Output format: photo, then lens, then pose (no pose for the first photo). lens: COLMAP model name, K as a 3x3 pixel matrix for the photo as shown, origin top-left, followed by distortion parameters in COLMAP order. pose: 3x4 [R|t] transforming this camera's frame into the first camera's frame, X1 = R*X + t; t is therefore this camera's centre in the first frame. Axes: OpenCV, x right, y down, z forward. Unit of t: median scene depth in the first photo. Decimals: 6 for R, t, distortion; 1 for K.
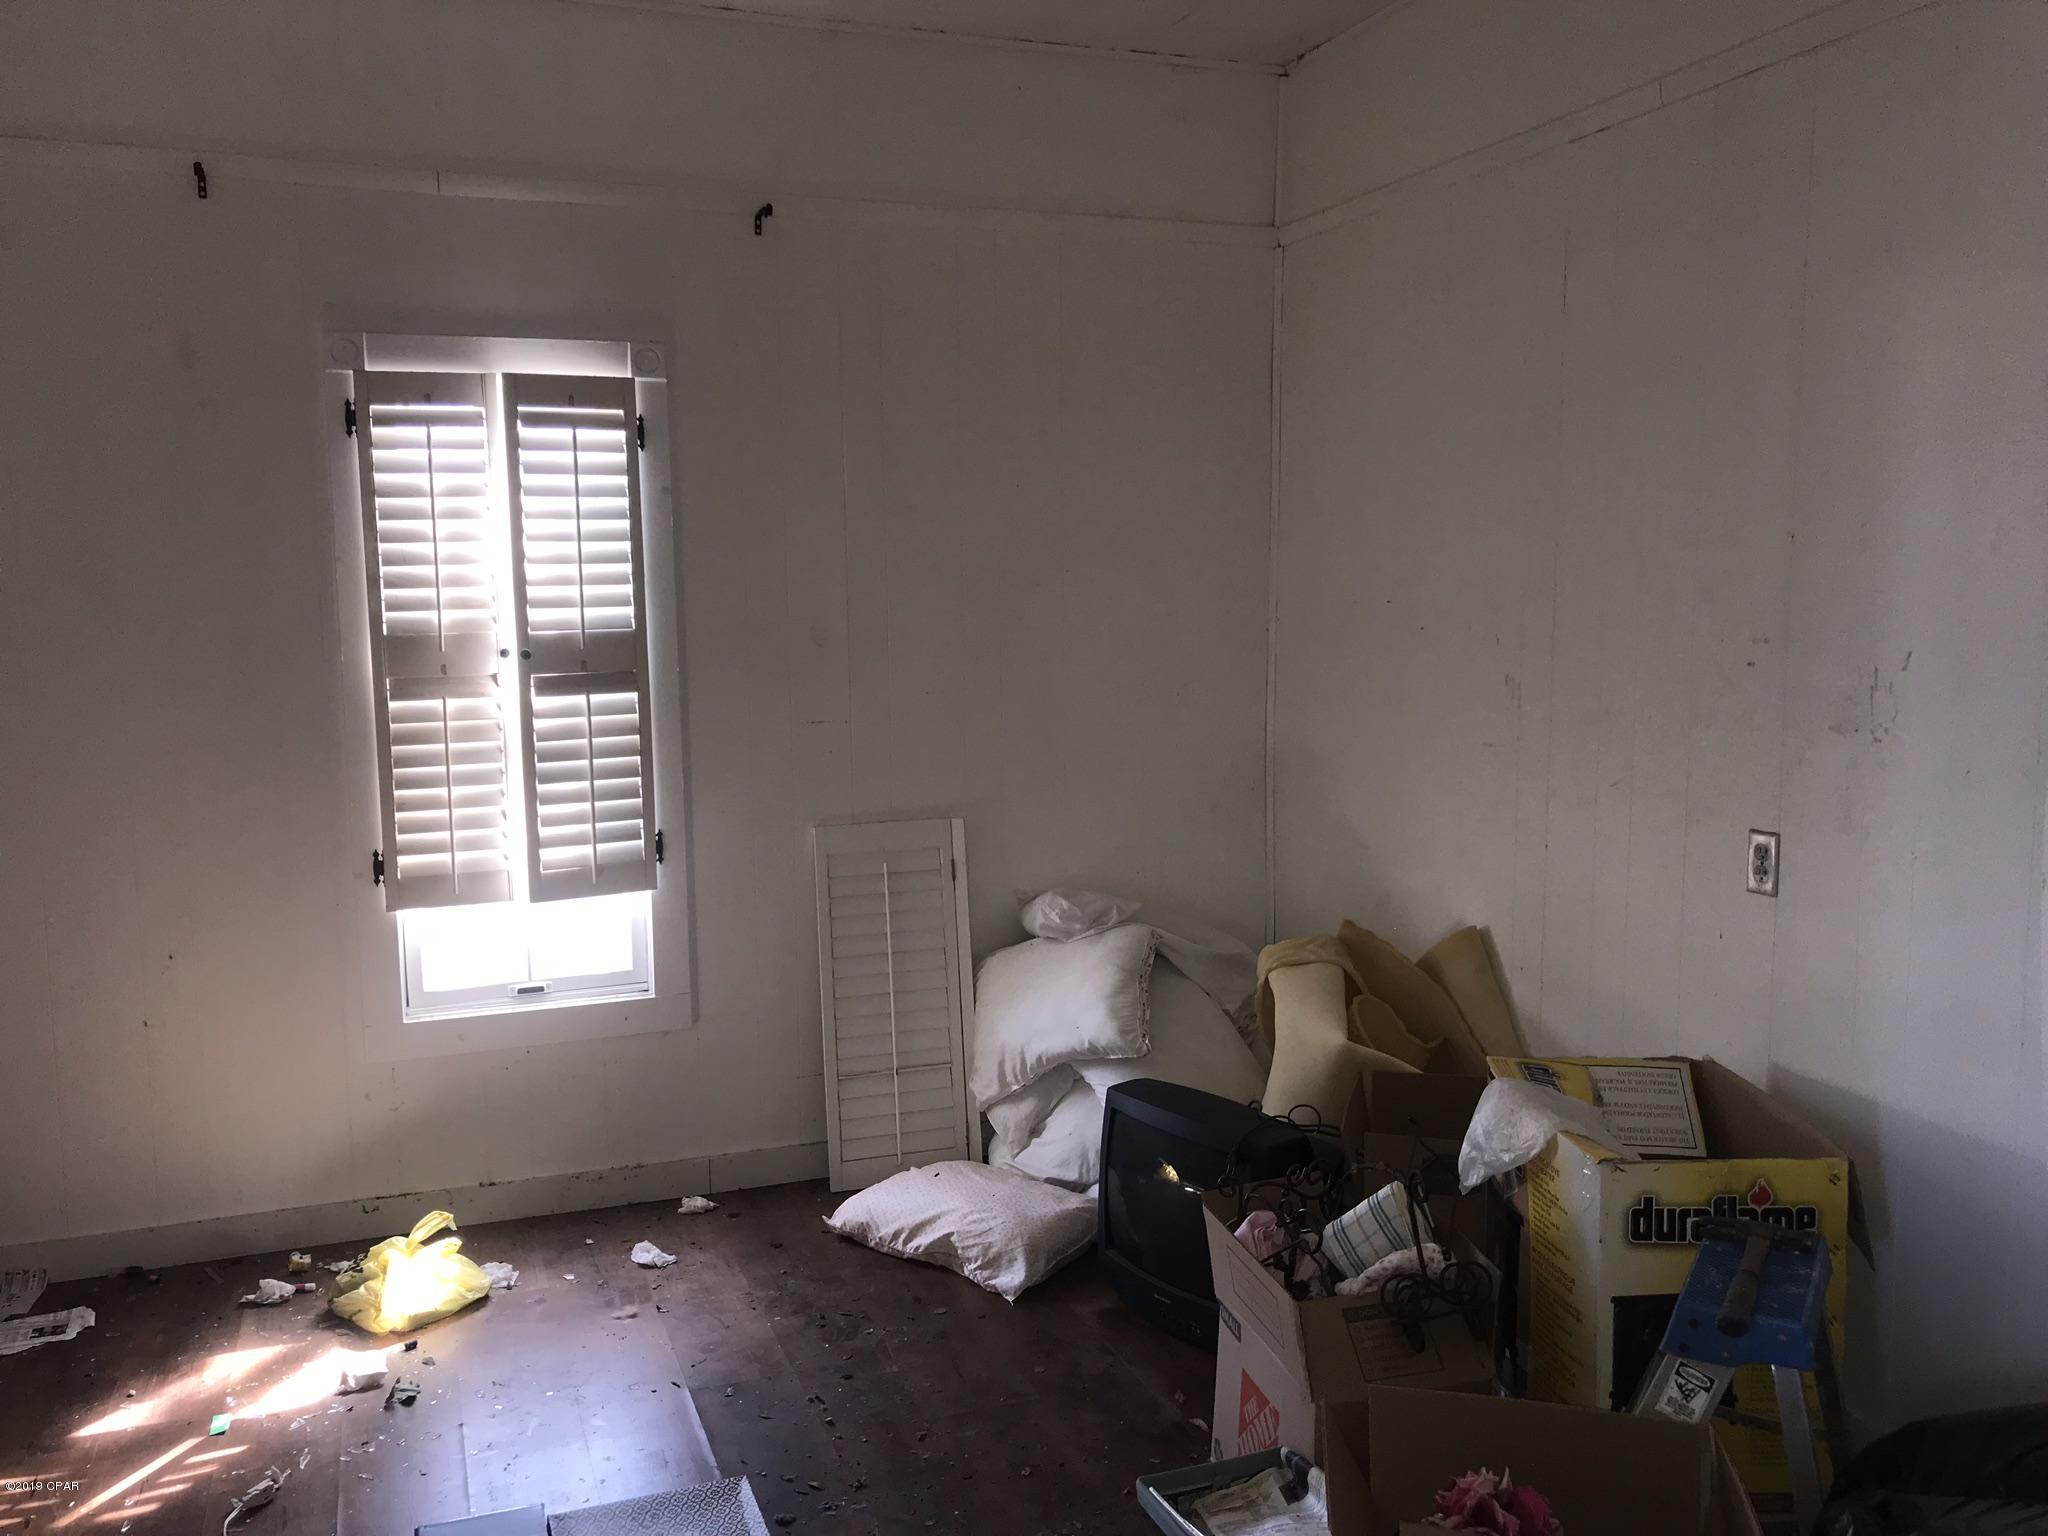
lens RADIAL K [[1716.3, 0, 1016.9], [0, 1716.3, 764.6], [0, 0, 1]] dist [0.040585, -0.022924]
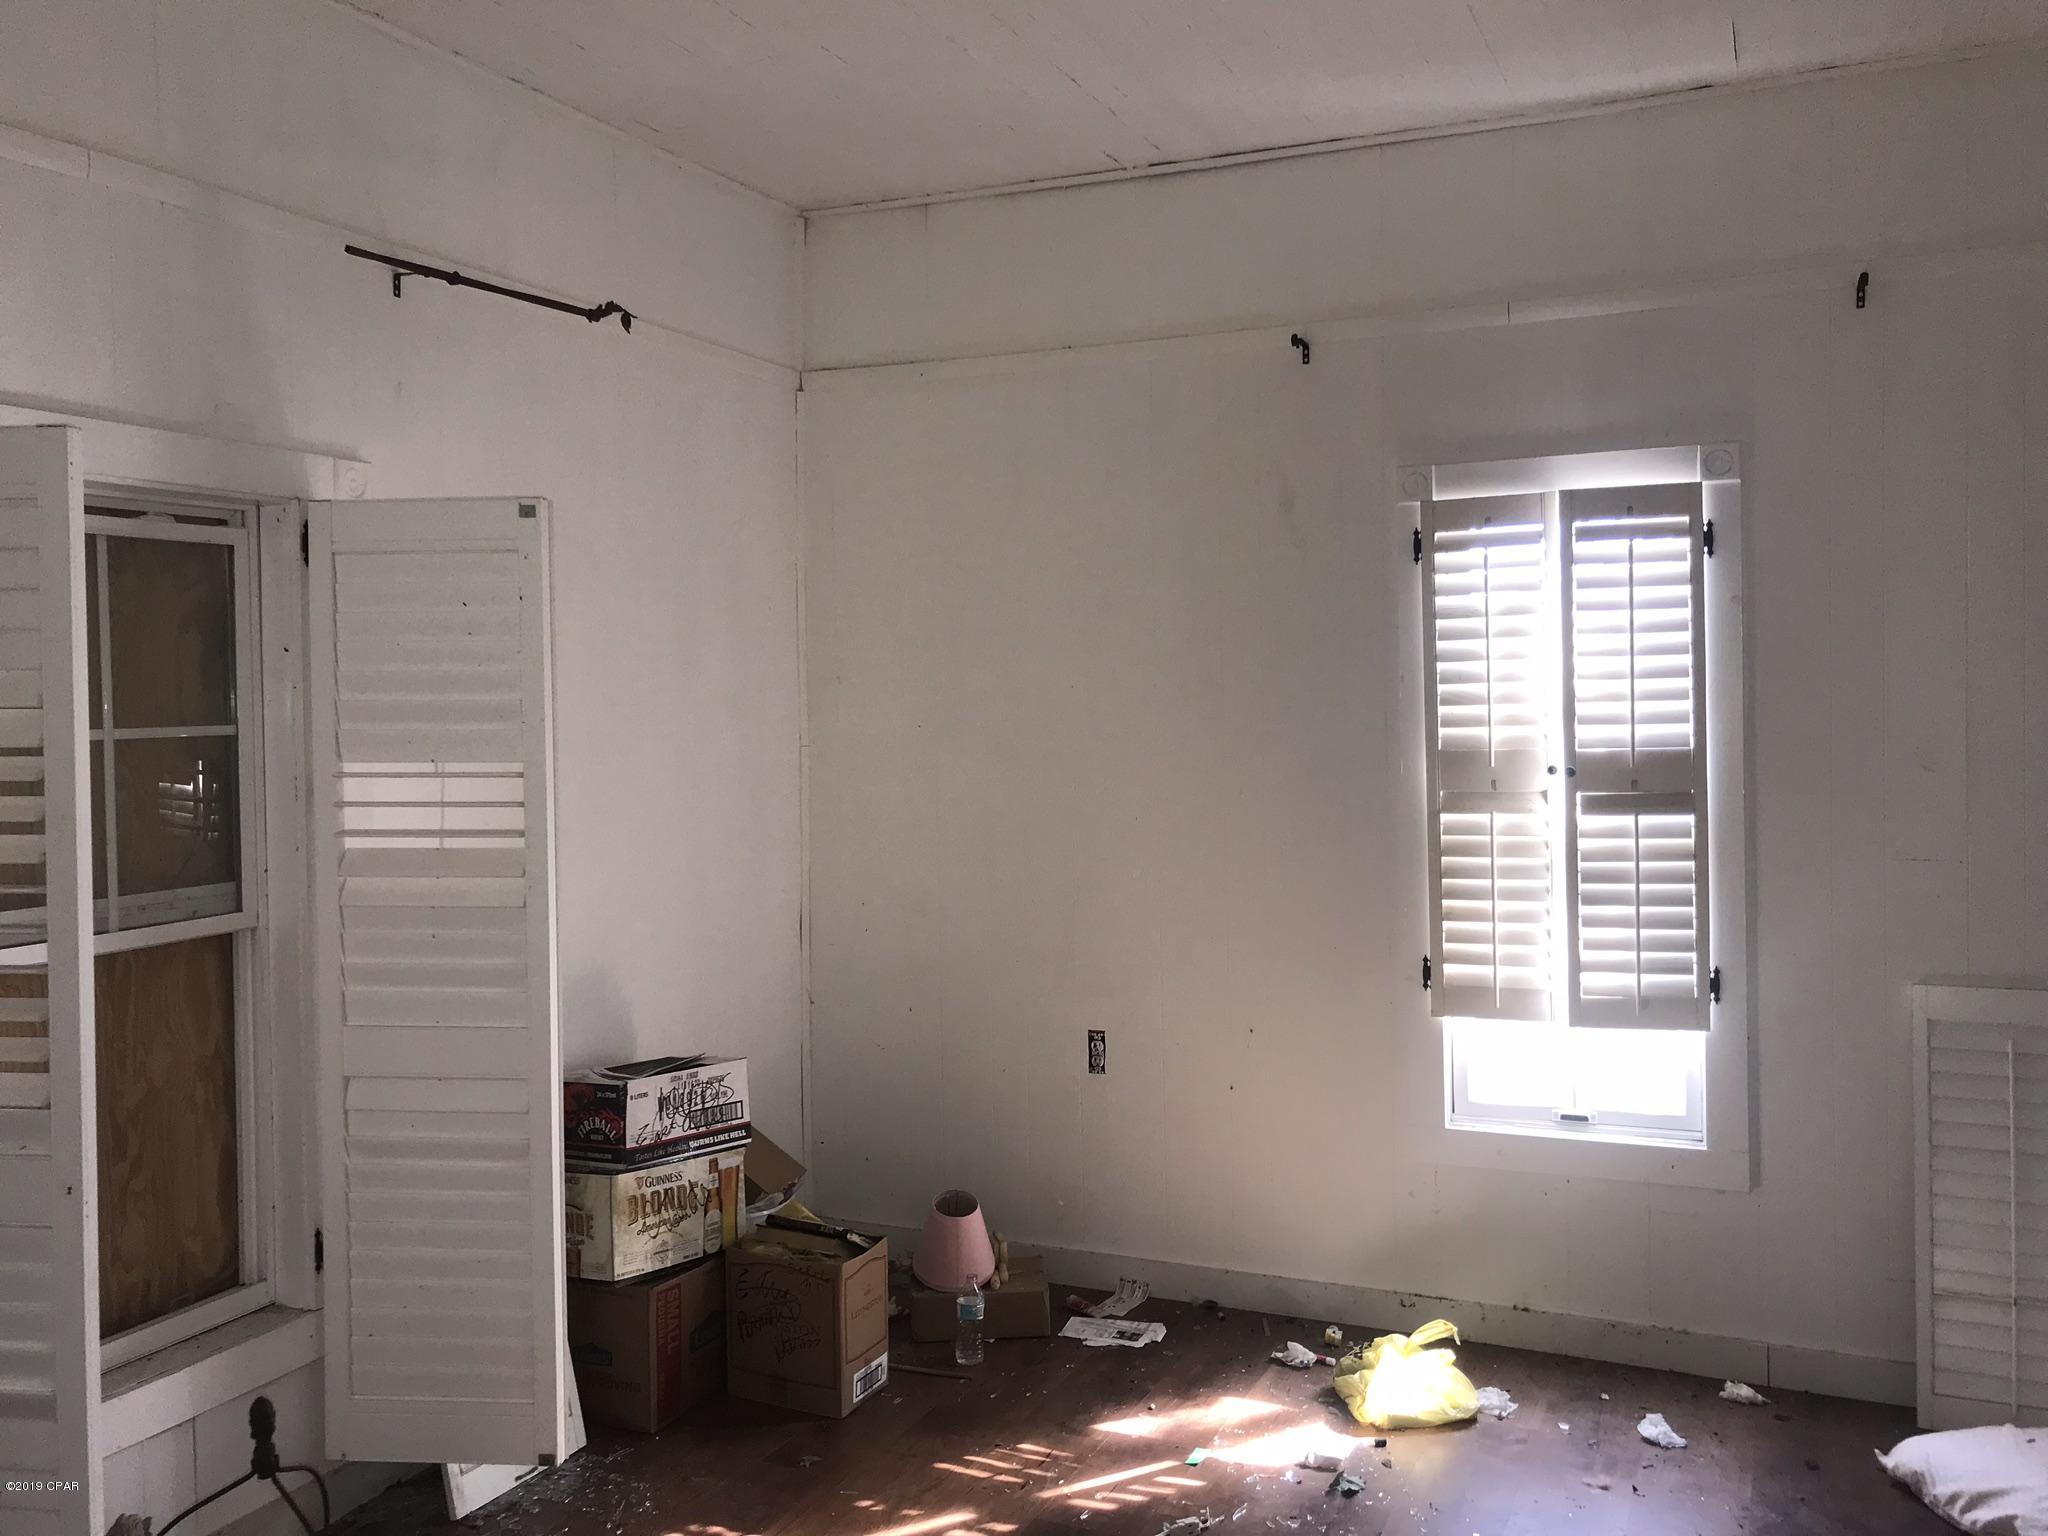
lens RADIAL K [[1716.3, 0, 1019.8], [0, 1716.3, 767.0], [0, 0, 1]] dist [0.040585, -0.022924]
pose [[0.709283, 0.024740, -0.704490, 0.184872], [-0.068124, 0.997112, -0.033572, -0.012632], [0.701624, 0.071805, 0.708920, 0.084883]]
